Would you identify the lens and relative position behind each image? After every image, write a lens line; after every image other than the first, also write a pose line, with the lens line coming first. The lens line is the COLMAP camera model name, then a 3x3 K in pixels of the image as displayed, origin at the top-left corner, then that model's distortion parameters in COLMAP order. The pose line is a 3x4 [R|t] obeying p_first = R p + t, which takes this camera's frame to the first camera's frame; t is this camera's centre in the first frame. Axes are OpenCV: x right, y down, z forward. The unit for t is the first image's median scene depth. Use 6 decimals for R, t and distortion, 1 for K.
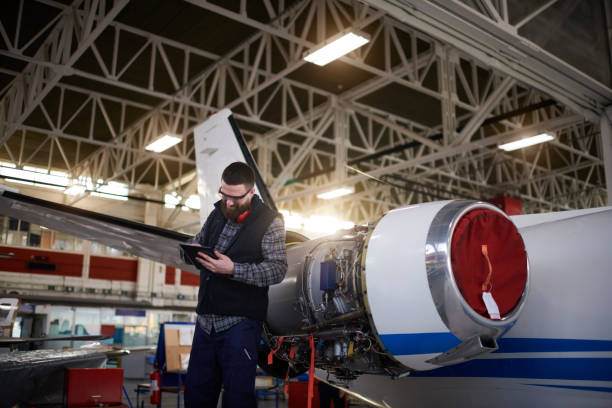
lens RADIAL K [[632.4, 0, 306.1], [0, 632.4, 194.7], [0, 0, 1]] dist [-0.087338, -0.002397]
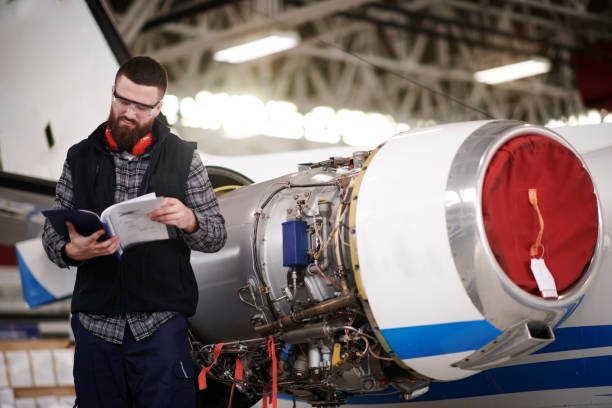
lens RADIAL K [[1520.3, 0, 307.0], [0, 1520.3, 204.2], [0, 0, 1]] dist [-0.118956, -0.156590]
pose [[0.995291, -0.047289, 0.084618, -0.079634], [0.037289, 0.992539, 0.116089, -0.085942], [-0.089476, -0.112387, 0.989628, -0.497387]]
